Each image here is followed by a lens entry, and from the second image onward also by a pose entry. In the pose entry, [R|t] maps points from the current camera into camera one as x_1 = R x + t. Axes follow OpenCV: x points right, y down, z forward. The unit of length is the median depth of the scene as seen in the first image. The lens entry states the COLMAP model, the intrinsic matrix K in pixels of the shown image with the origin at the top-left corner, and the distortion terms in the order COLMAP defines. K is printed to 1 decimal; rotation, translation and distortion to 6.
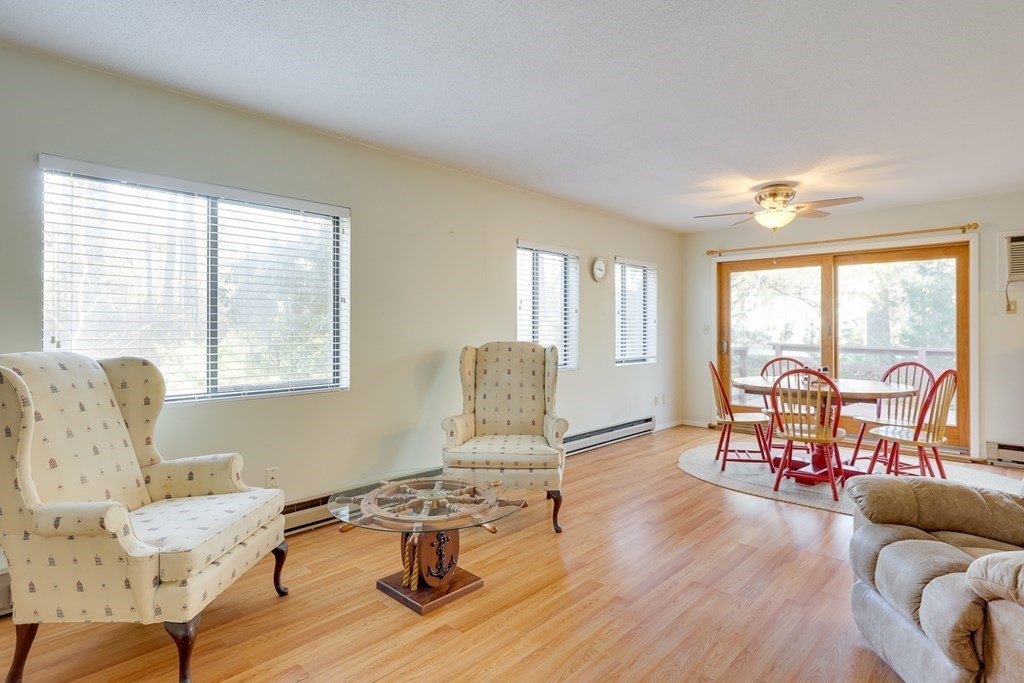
lens RADIAL K [[525.0, 0, 512.4], [0, 525.0, 336.2], [0, 0, 1]] dist [0.000937, -0.000298]
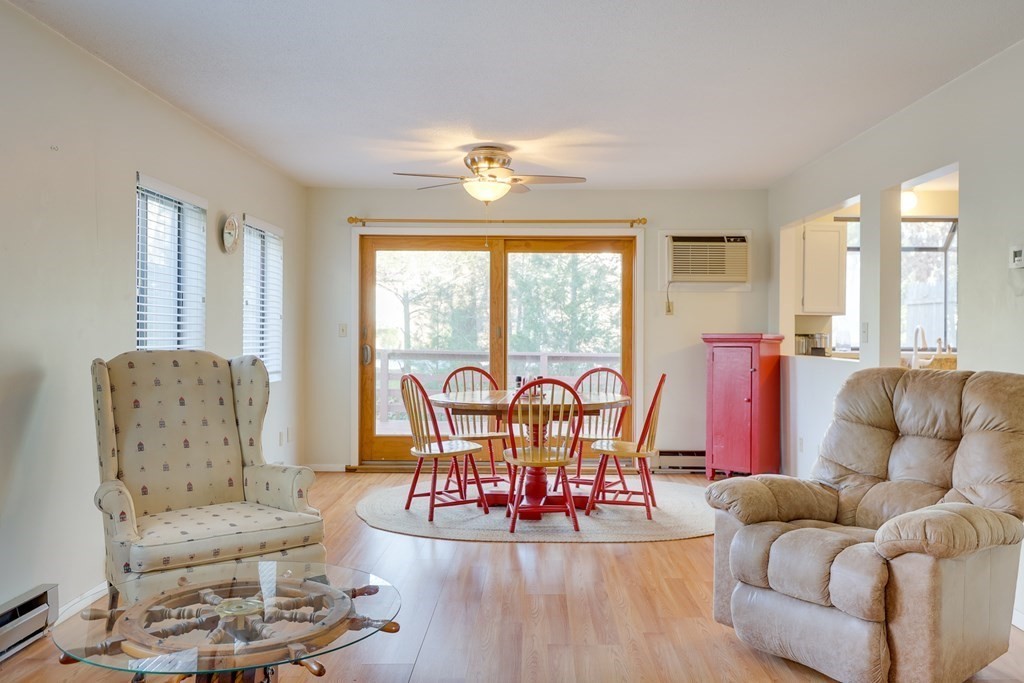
lens RADIAL K [[833.2, 0, 512.0], [0, 833.2, 341.5], [0, 0, 1]] dist [0.007610, 0.005684]
pose [[0.746443, -0.005871, 0.665423, -0.310864], [0.004434, 0.999983, 0.003849, -0.001377], [-0.665435, 0.000077, 0.746456, 0.047464]]
